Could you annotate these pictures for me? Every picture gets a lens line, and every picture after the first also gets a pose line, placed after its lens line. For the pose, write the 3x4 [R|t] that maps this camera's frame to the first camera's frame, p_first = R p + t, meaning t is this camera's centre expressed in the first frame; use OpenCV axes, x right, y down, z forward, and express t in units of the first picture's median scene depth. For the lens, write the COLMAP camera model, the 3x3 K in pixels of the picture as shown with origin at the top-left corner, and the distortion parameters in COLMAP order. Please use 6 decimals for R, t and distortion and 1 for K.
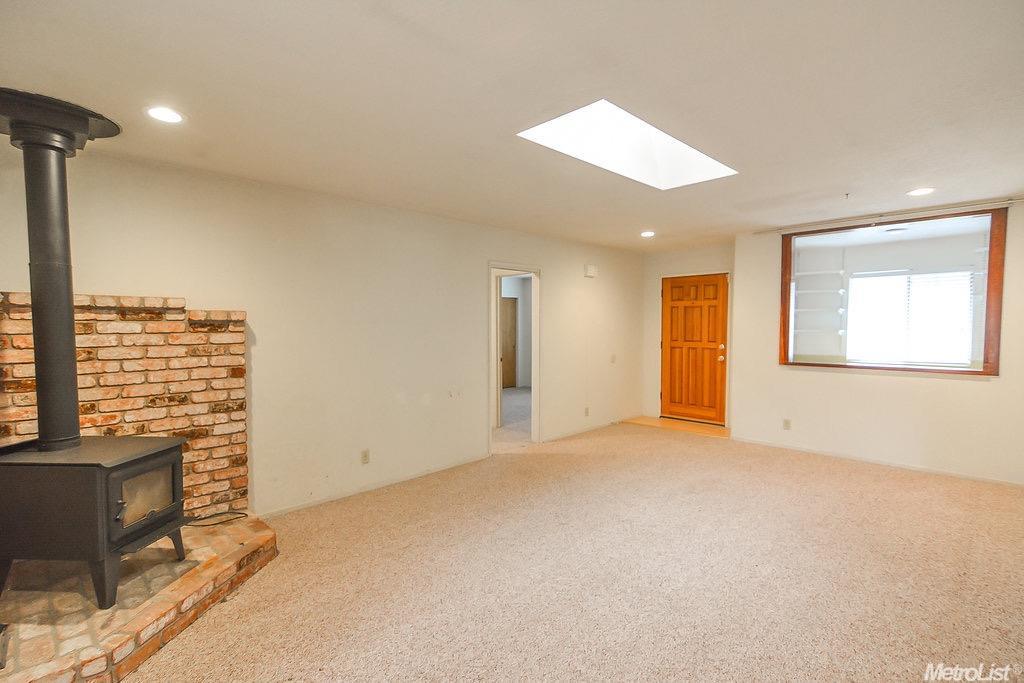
lens RADIAL K [[483.3, 0, 509.3], [0, 483.3, 346.1], [0, 0, 1]] dist [0.021116, -0.004913]
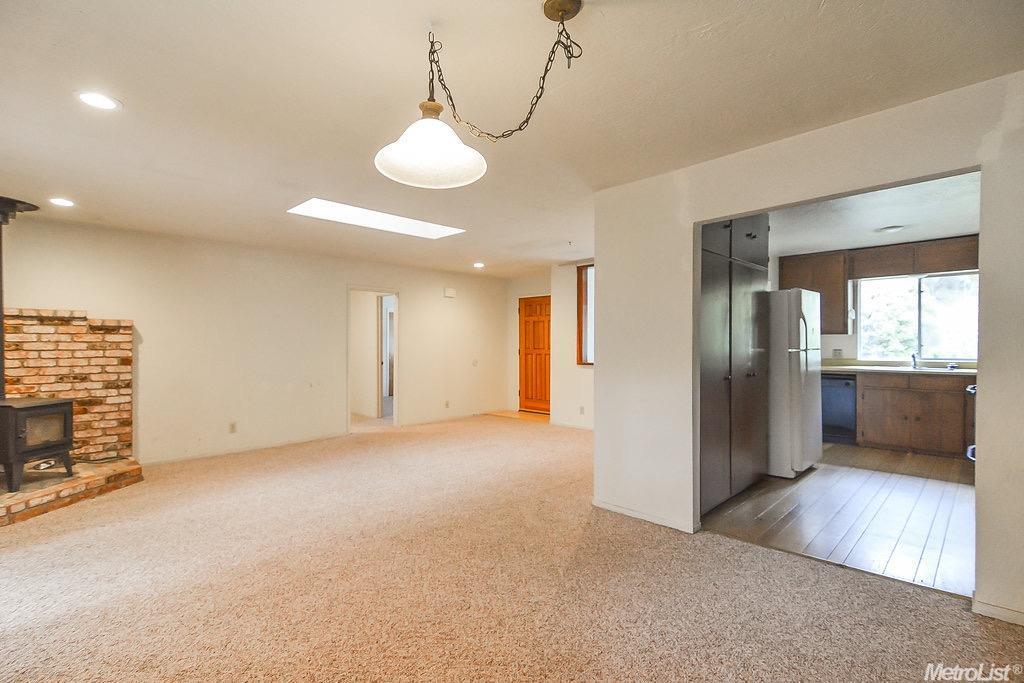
lens RADIAL K [[483.3, 0, 509.0], [0, 483.3, 345.9], [0, 0, 1]] dist [0.021116, -0.004913]
pose [[0.999877, 0.002539, 0.015445, 0.590160], [-0.001963, 0.999306, -0.037190, 0.060698], [-0.015529, 0.037156, 0.999189, -0.506885]]
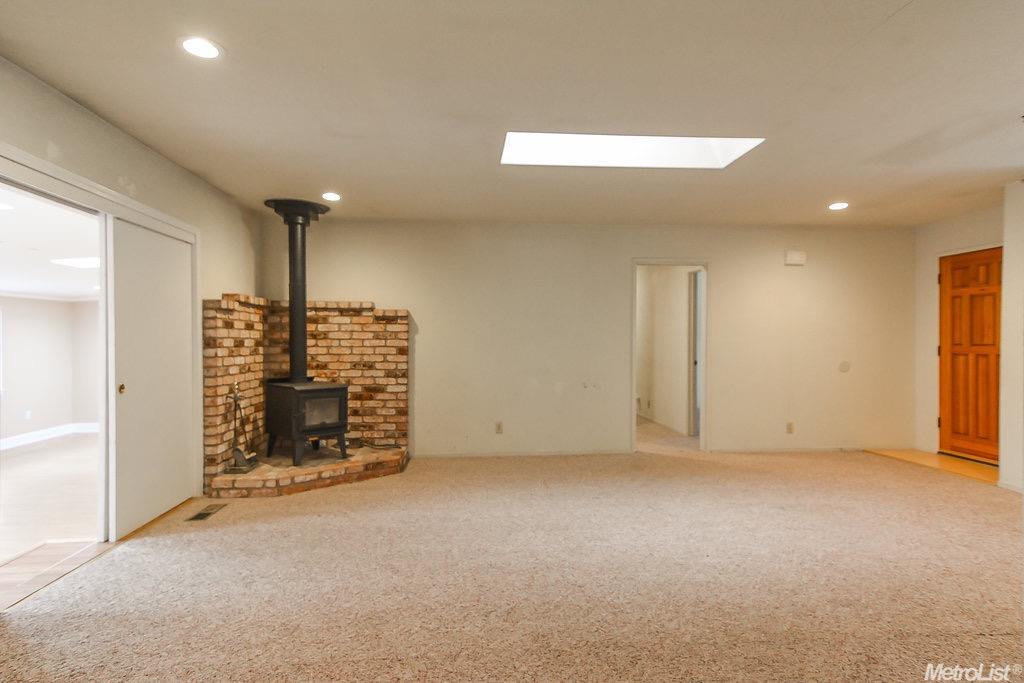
lens RADIAL K [[549.2, 0, 509.8], [0, 549.2, 344.4], [0, 0, 1]] dist [0.044961, -0.008295]
pose [[0.769356, 0.008193, -0.638768, 0.781516], [-0.033440, 0.999063, -0.027461, 0.069607], [0.637945, 0.042487, 0.768909, -0.079973]]
